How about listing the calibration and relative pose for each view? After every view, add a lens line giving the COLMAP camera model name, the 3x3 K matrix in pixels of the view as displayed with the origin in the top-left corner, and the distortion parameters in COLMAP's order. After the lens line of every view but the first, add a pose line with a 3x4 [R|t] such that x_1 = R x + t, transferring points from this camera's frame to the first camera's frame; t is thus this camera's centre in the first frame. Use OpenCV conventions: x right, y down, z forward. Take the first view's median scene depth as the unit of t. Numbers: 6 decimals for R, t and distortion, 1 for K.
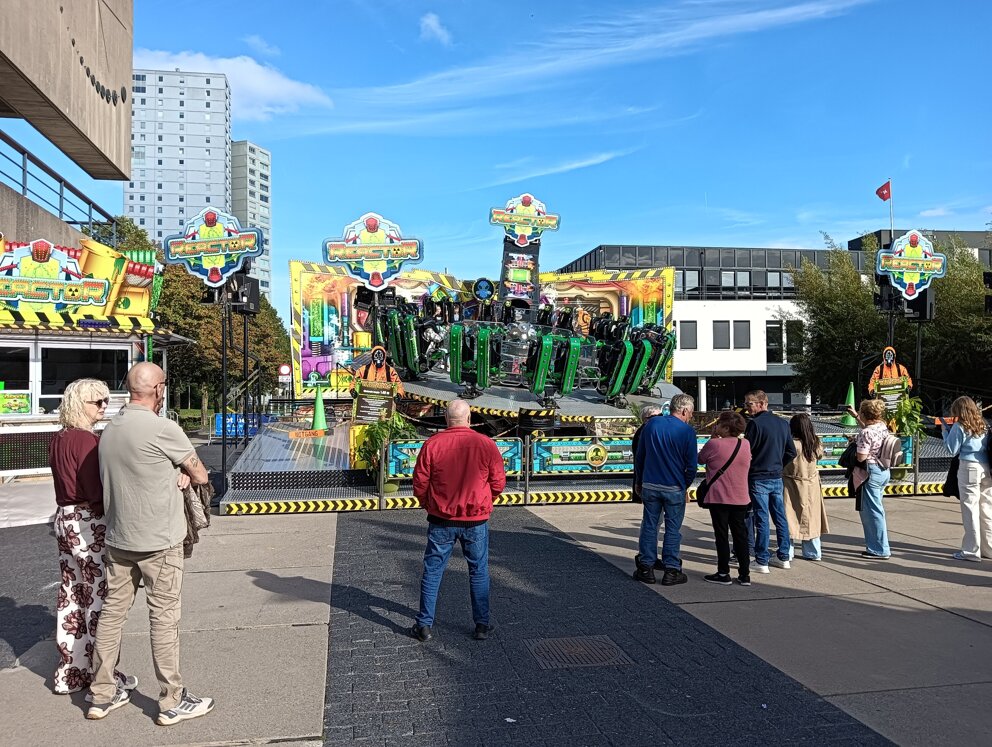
lens RADIAL K [[807.5, 0, 499.8], [0, 807.5, 377.5], [0, 0, 1]] dist [0.007026, -0.001164]
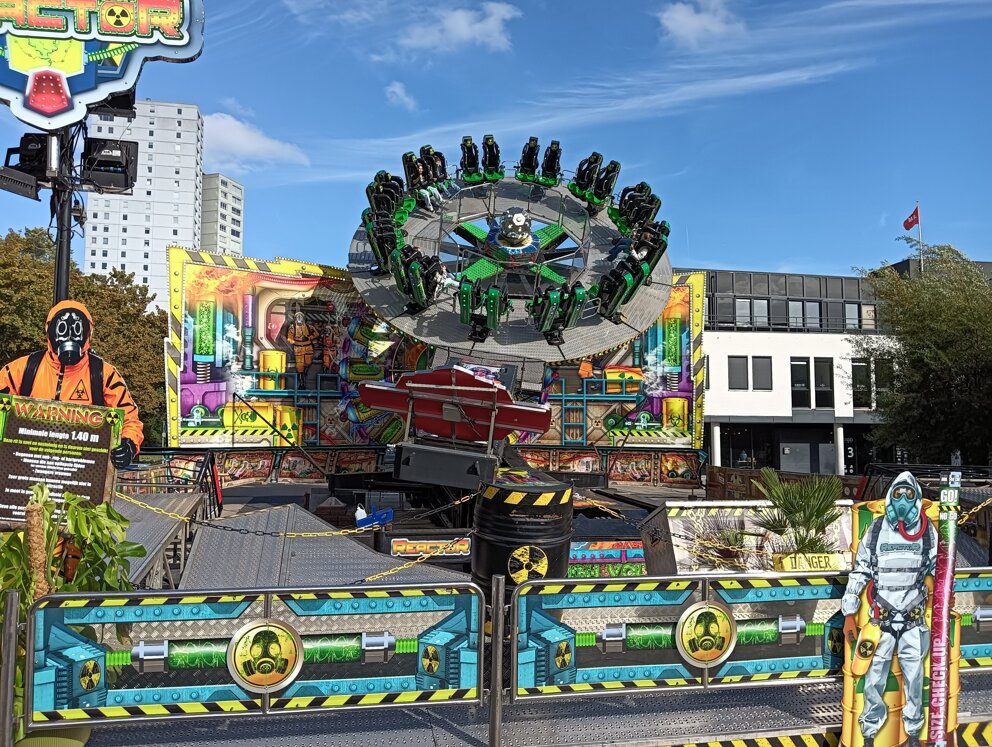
lens RADIAL K [[807.5, 0, 486.8], [0, 807.5, 377.7], [0, 0, 1]] dist [0.007026, -0.001164]
pose [[0.999849, 0.014476, 0.009653, 0.010929], [-0.013912, 0.998327, -0.056113, 0.004832], [-0.010449, 0.055970, 0.998378, 0.294238]]
